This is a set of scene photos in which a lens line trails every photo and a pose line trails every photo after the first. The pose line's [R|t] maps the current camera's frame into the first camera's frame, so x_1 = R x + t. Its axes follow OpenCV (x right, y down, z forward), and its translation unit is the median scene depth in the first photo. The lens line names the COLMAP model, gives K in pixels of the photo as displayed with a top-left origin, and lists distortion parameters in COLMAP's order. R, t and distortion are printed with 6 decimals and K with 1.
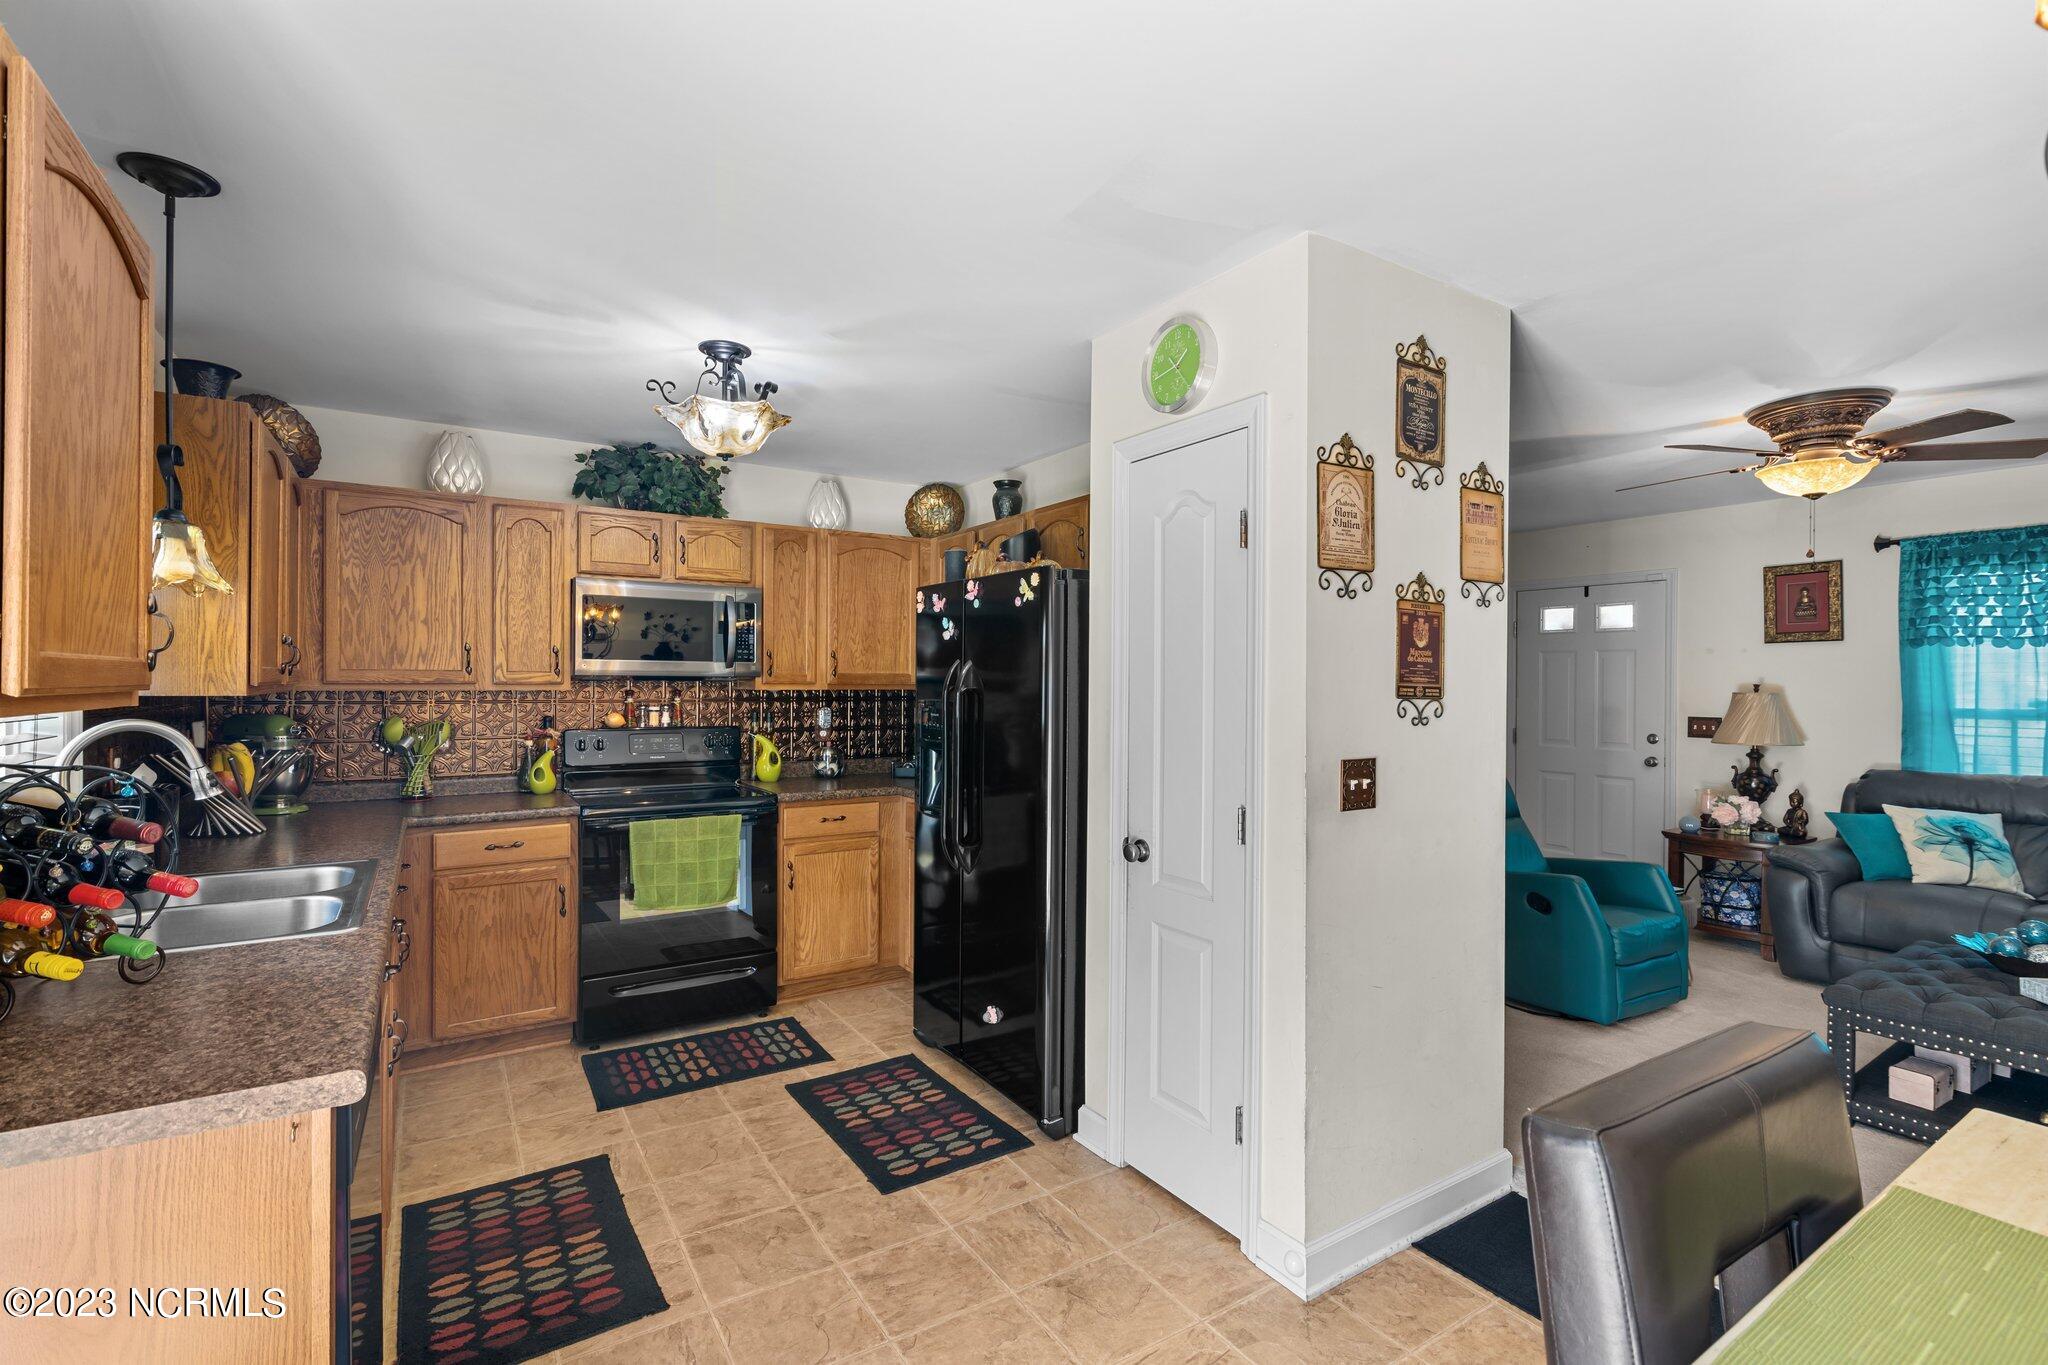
lens RADIAL K [[921.2, 0, 1034.3], [0, 921.2, 678.6], [0, 0, 1]] dist [0.001983, 0.000488]
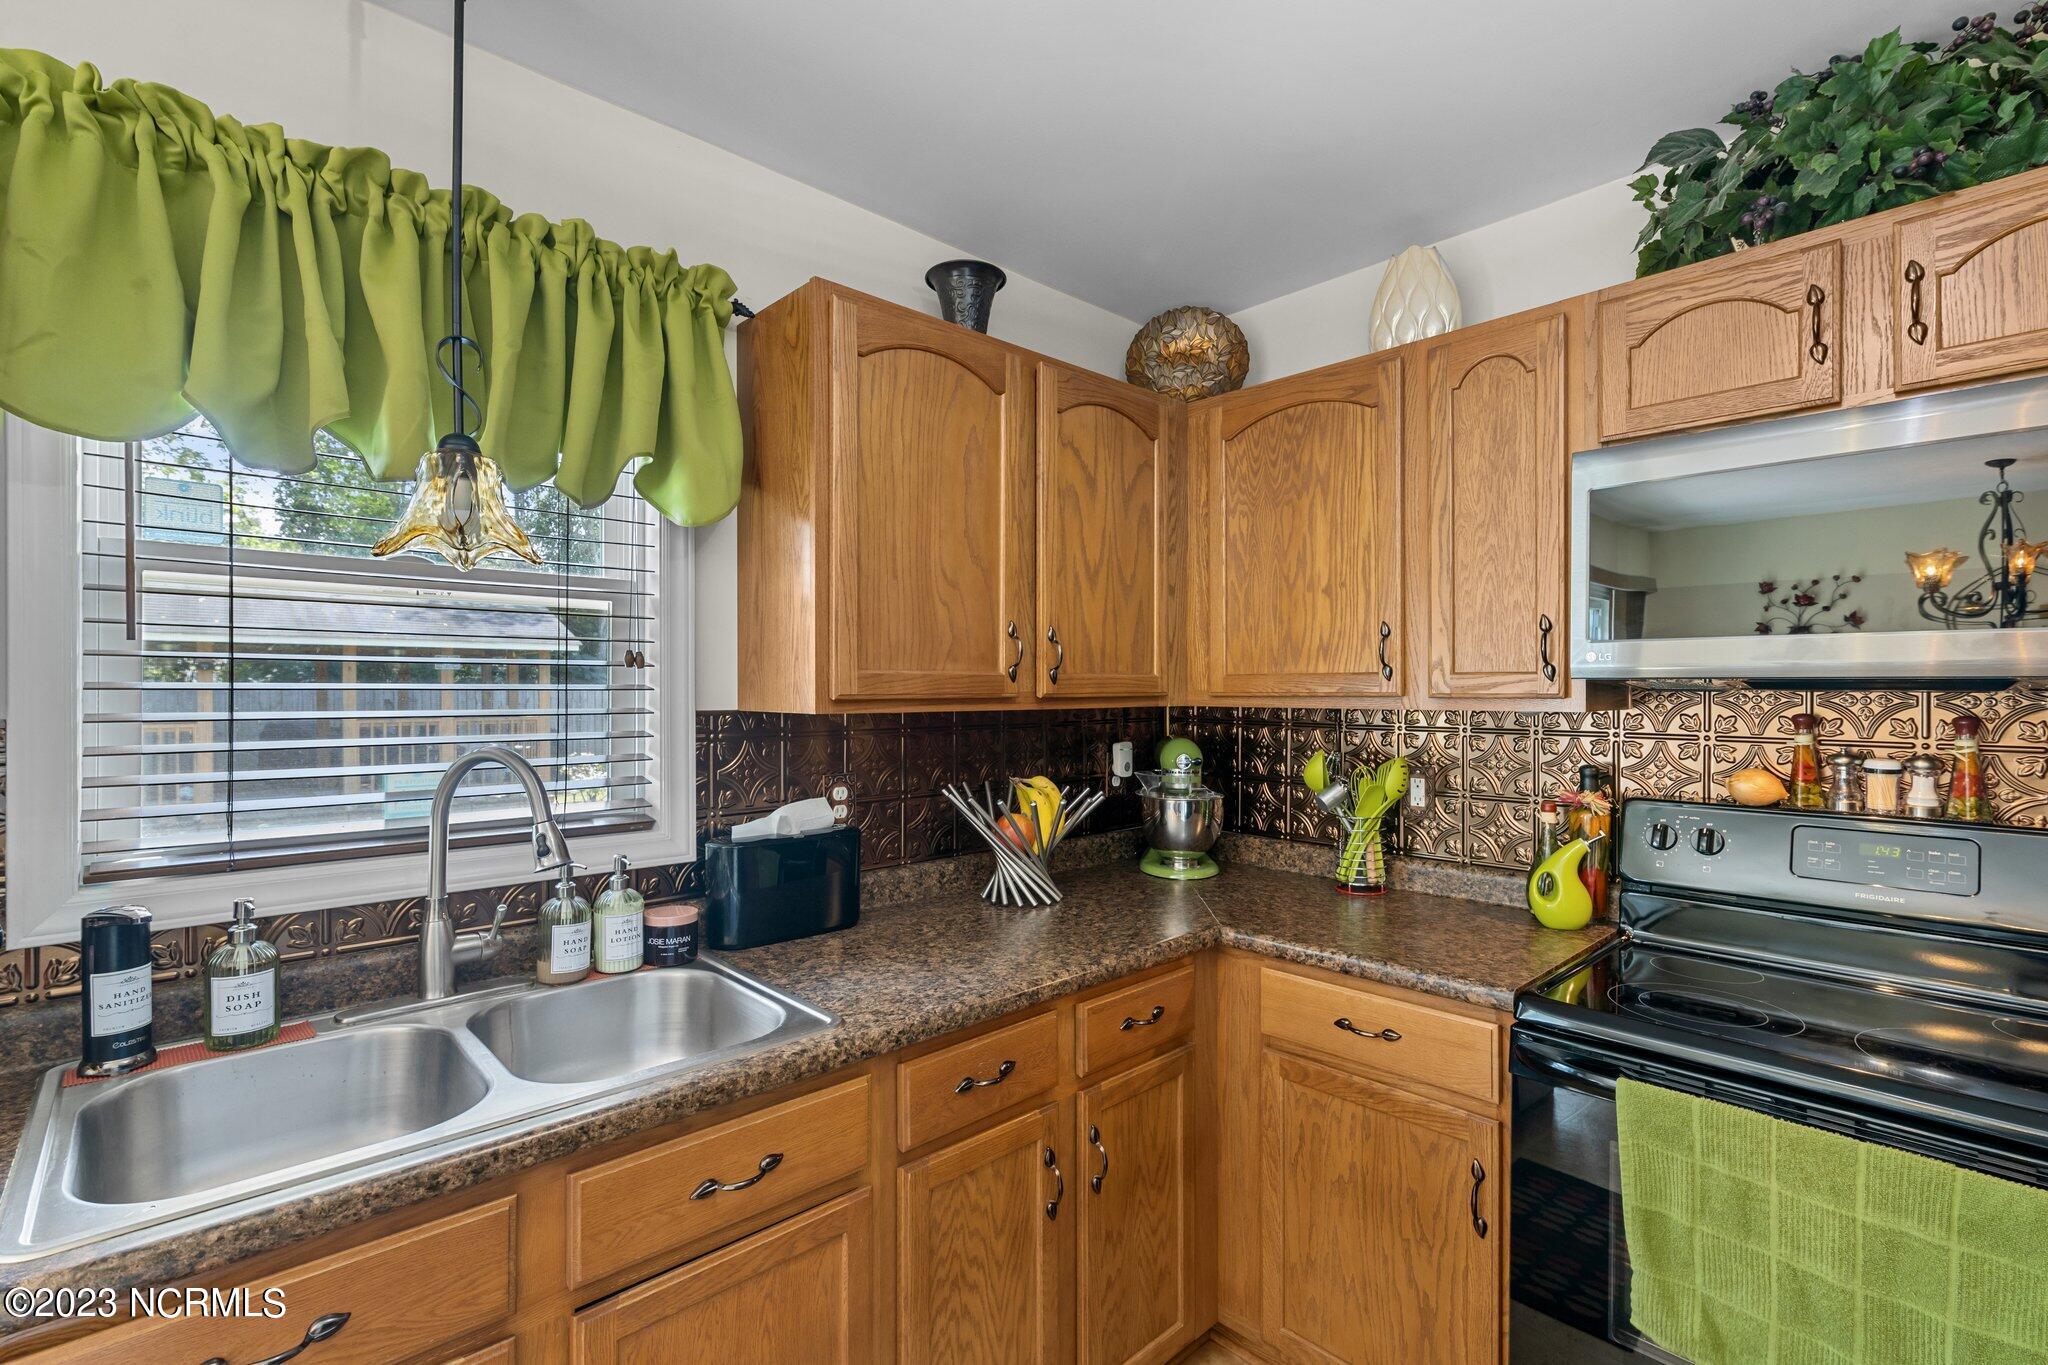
lens RADIAL K [[921.2, 0, 1022.4], [0, 921.2, 690.4], [0, 0, 1]] dist [0.001983, 0.000488]
pose [[0.163137, -0.002070, -0.986601, -0.117823], [0.003290, 0.999993, -0.001554, 0.001744], [0.986598, -0.002992, 0.163143, 0.715827]]
